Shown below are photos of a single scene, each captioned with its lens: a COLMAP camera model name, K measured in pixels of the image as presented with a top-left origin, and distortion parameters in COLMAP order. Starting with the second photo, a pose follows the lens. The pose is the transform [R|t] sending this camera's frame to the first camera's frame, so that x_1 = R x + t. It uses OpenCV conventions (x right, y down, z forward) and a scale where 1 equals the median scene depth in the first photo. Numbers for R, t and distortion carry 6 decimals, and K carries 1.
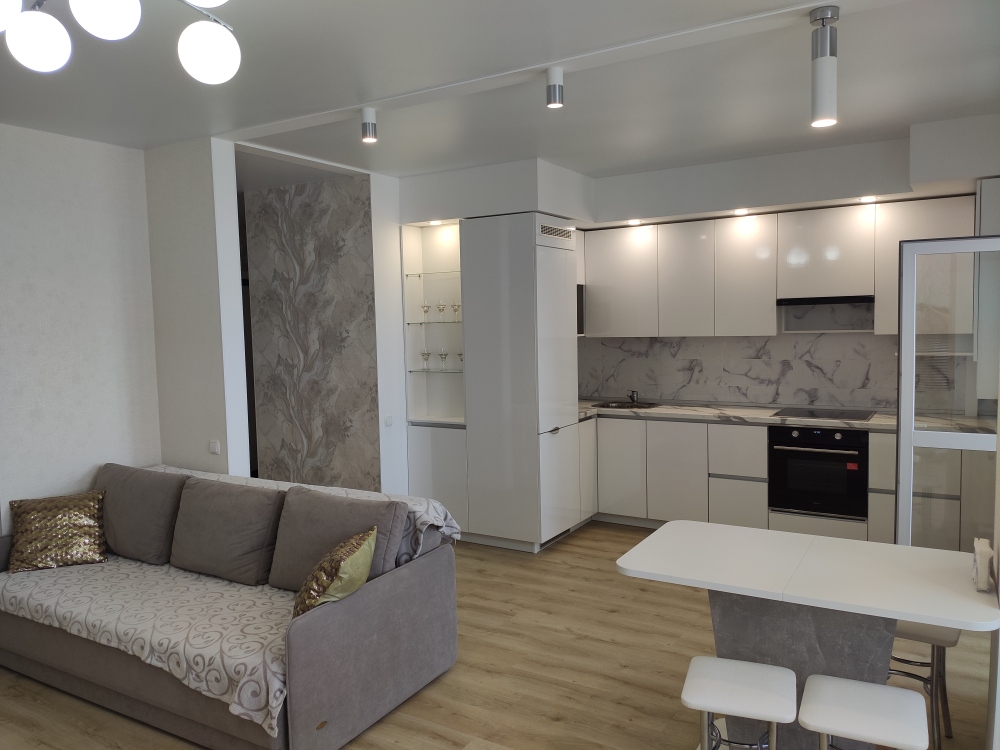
lens RADIAL K [[761.7, 0, 497.2], [0, 761.7, 371.4], [0, 0, 1]] dist [0.032354, -0.019436]
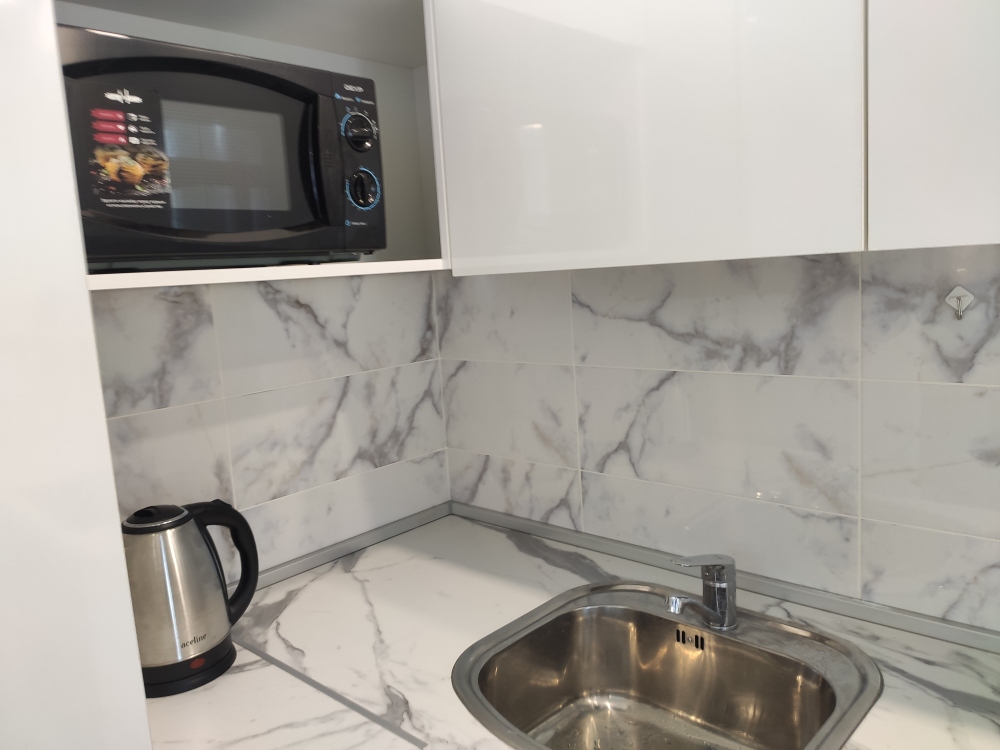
lens RADIAL K [[761.7, 0, 506.7], [0, 761.7, 359.7], [0, 0, 1]] dist [0.032354, -0.019436]
pose [[0.980959, -0.019062, -0.193278, 0.177893], [0.031679, 0.997548, 0.062401, -0.037257], [0.191614, -0.067335, 0.979158, 0.866387]]
